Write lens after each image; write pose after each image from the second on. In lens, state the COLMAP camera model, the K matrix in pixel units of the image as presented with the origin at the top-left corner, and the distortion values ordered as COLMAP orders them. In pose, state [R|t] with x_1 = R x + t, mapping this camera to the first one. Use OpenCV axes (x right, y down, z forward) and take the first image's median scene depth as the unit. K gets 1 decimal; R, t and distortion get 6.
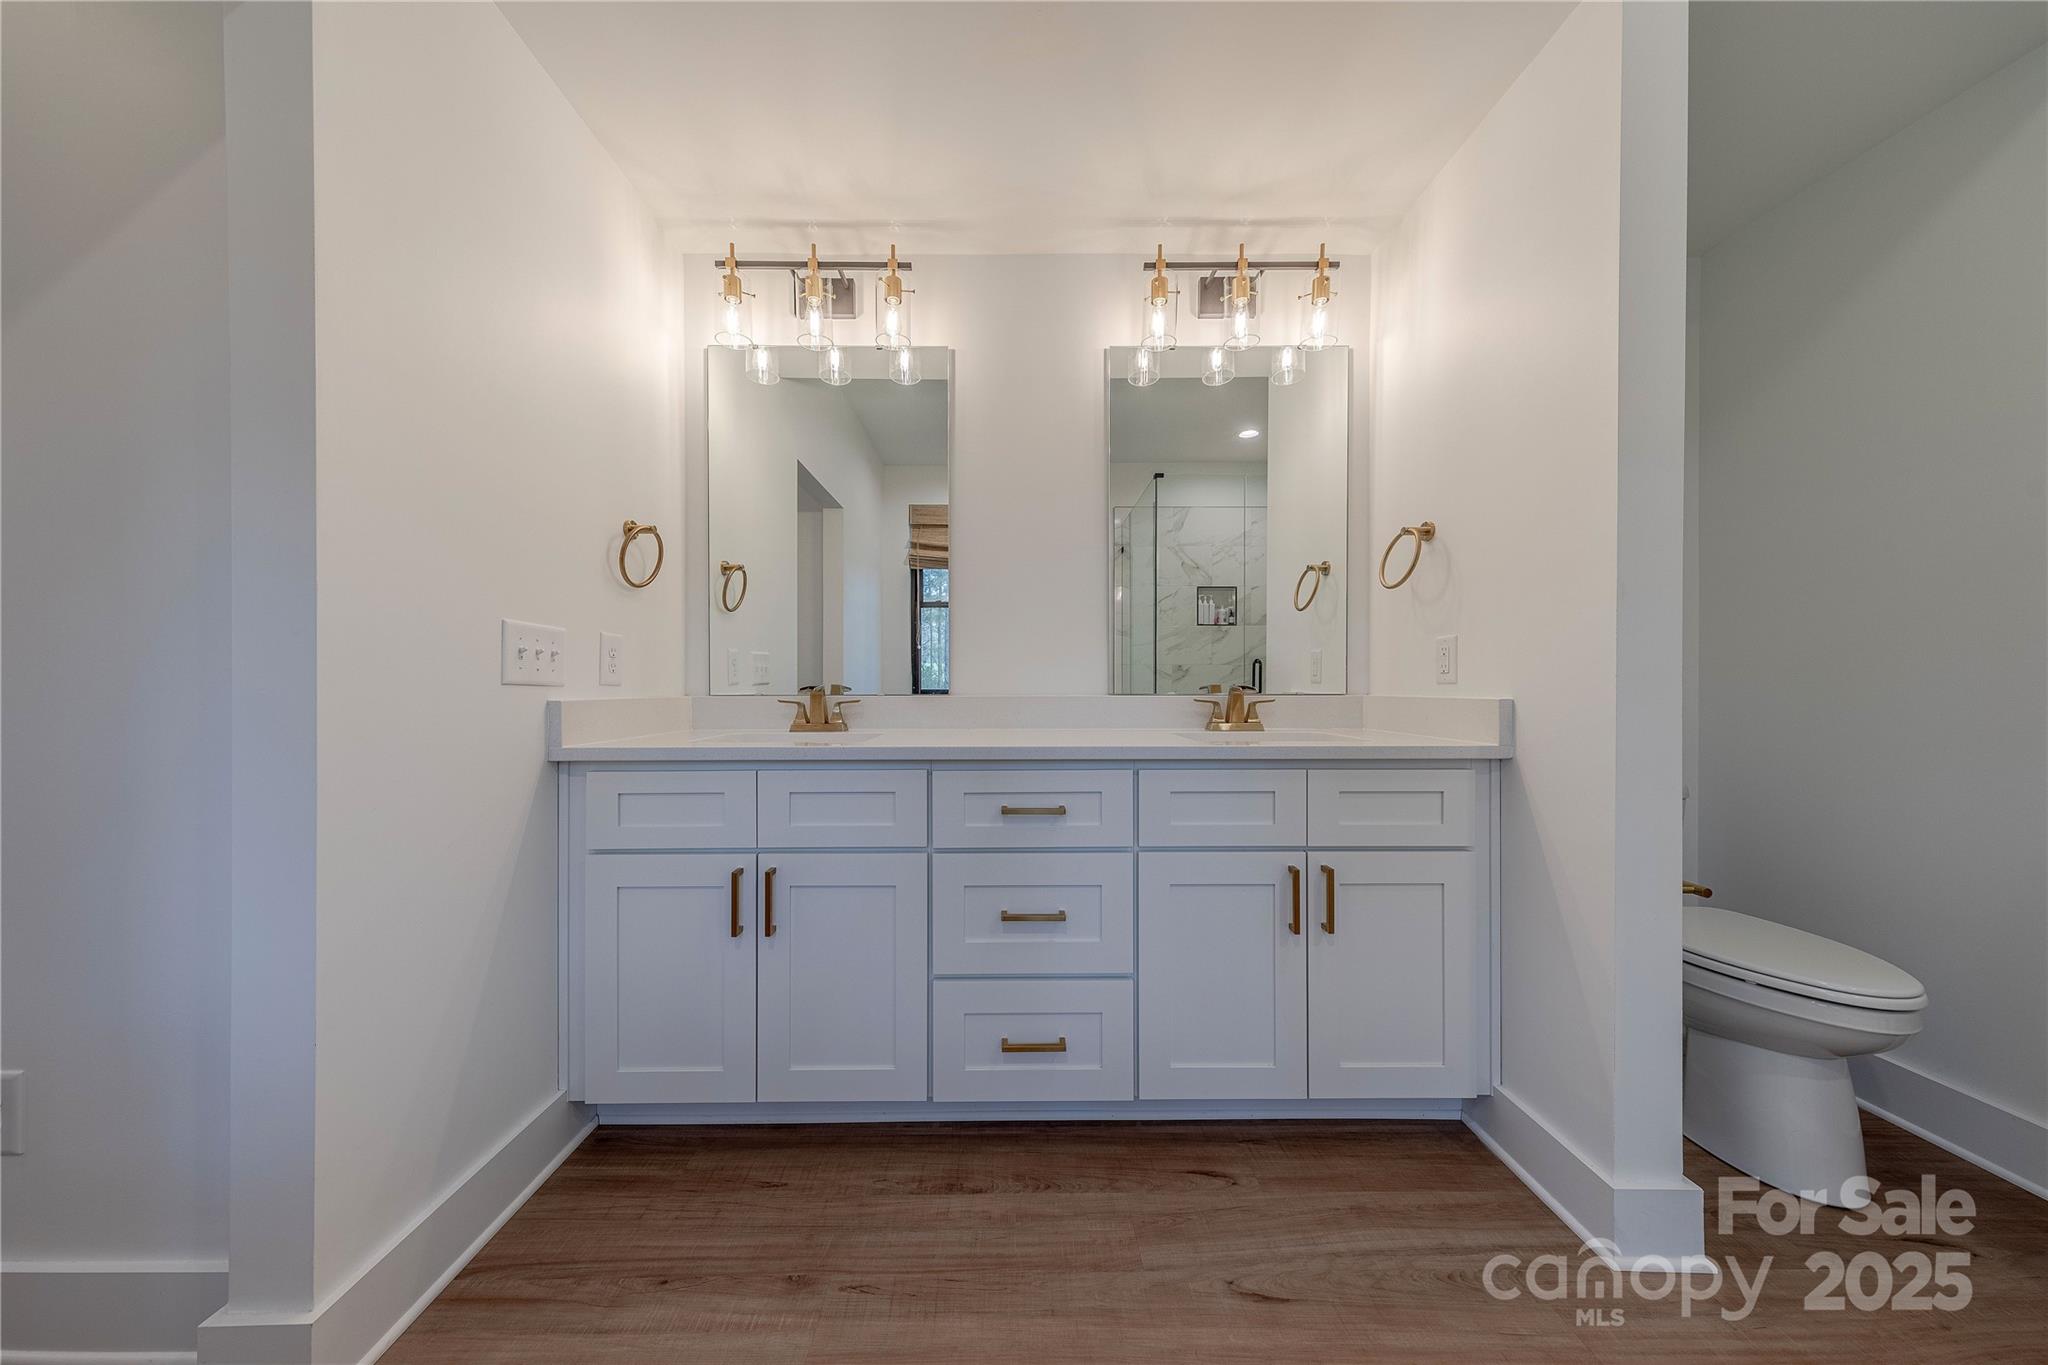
lens RADIAL K [[653.0, 0, 1007.2], [0, 653.0, 683.1], [0, 0, 1]] dist [0.002910, -0.000201]
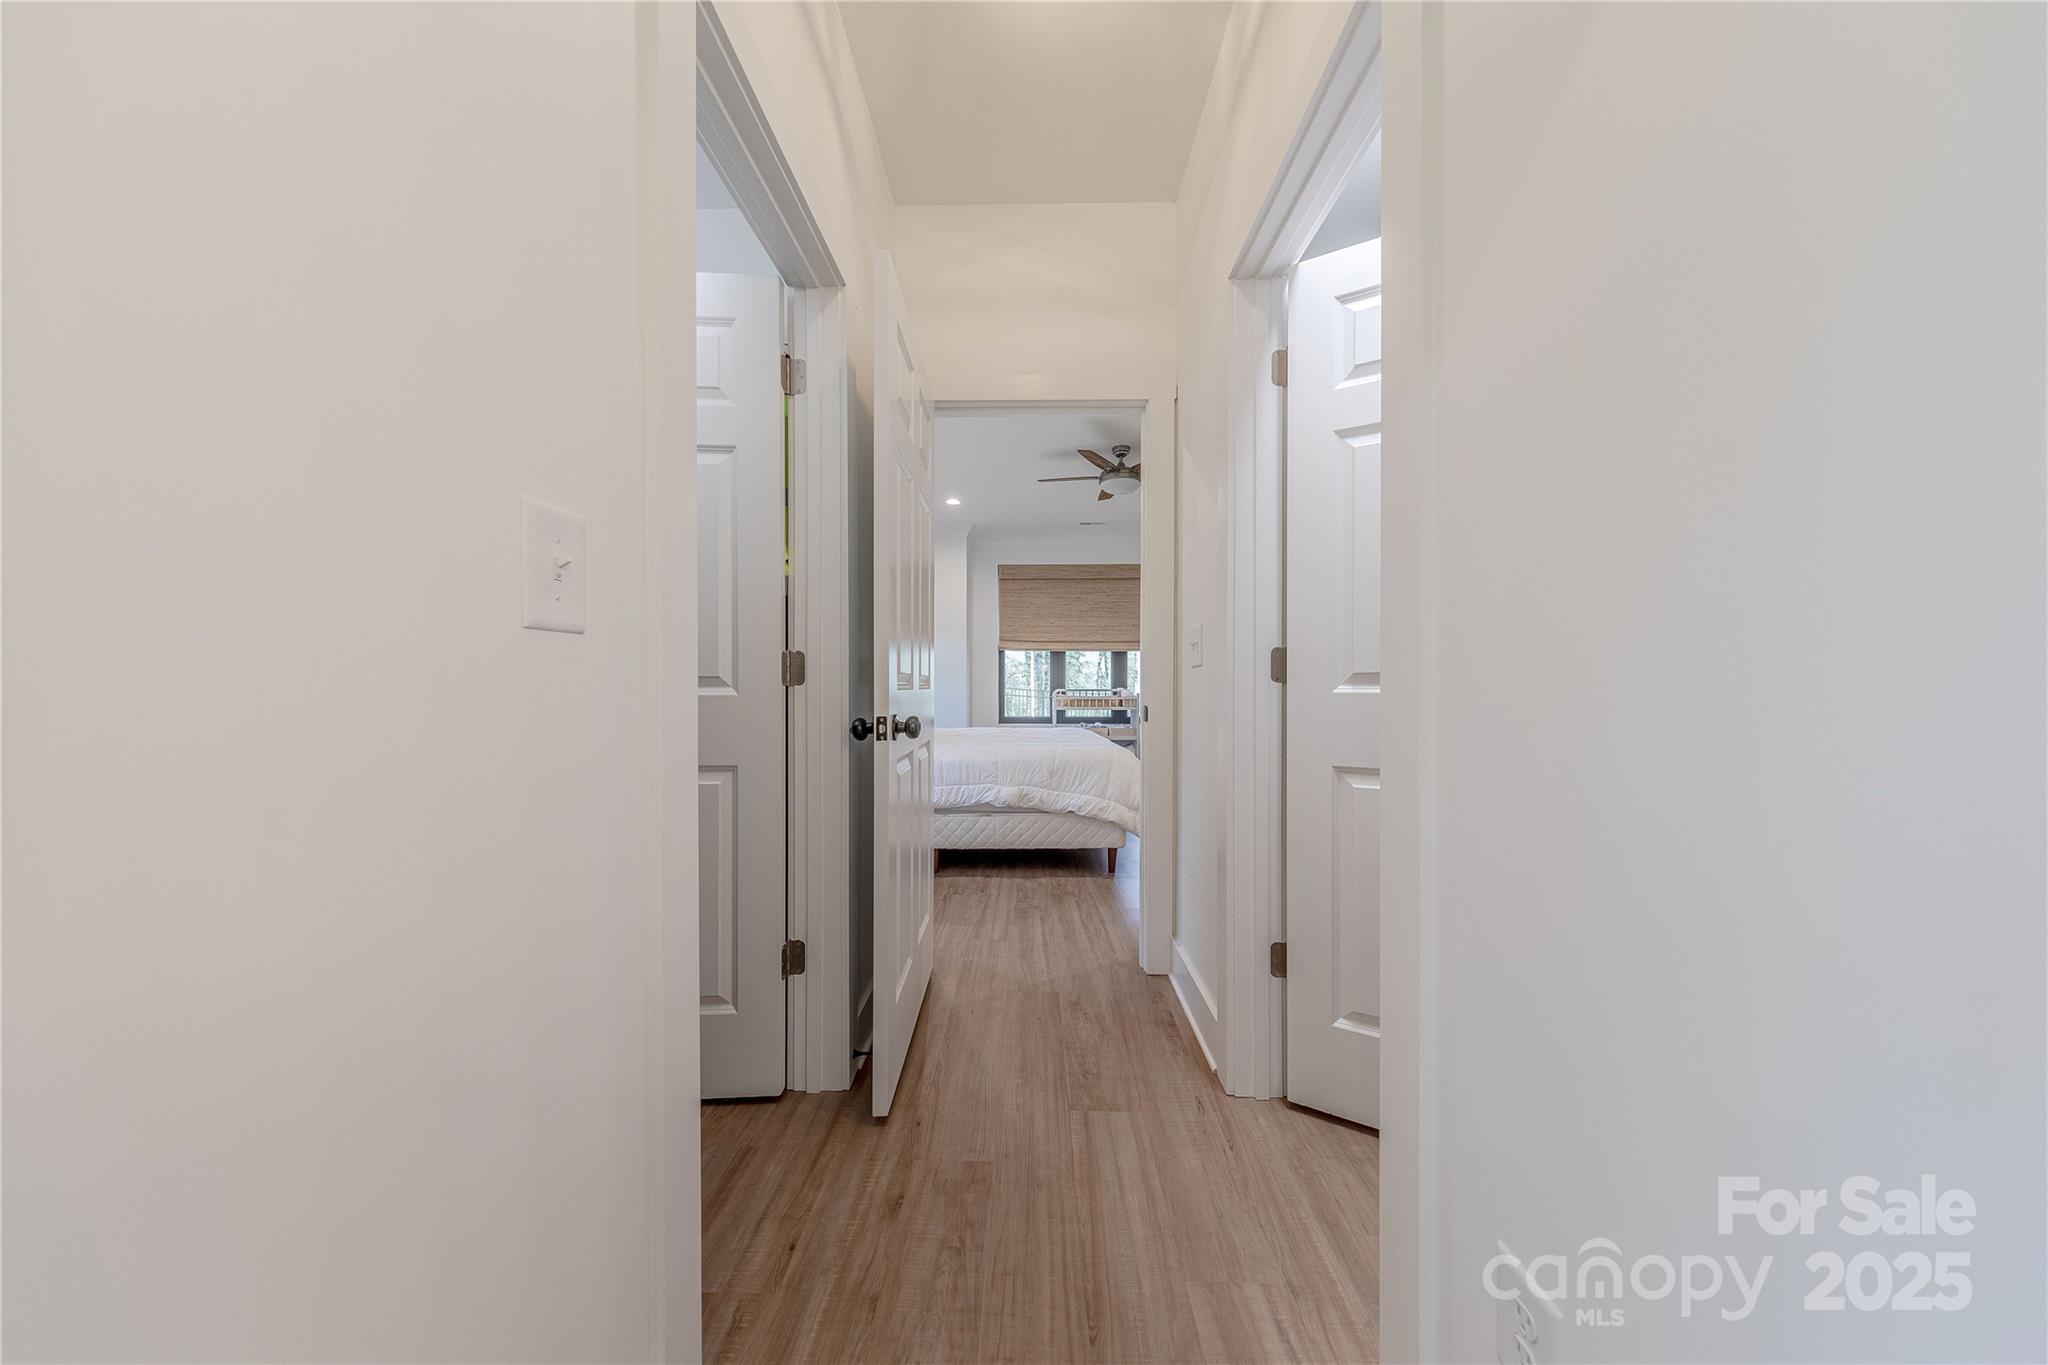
lens RADIAL K [[653.0, 0, 1006.1], [0, 653.0, 683.7], [0, 0, 1]] dist [0.002910, -0.000201]
pose [[-0.001794, -0.003361, 0.999993, -1.274473], [-0.003678, 0.999988, 0.003355, -0.049014], [-0.999992, -0.003671, -0.001806, 0.924199]]
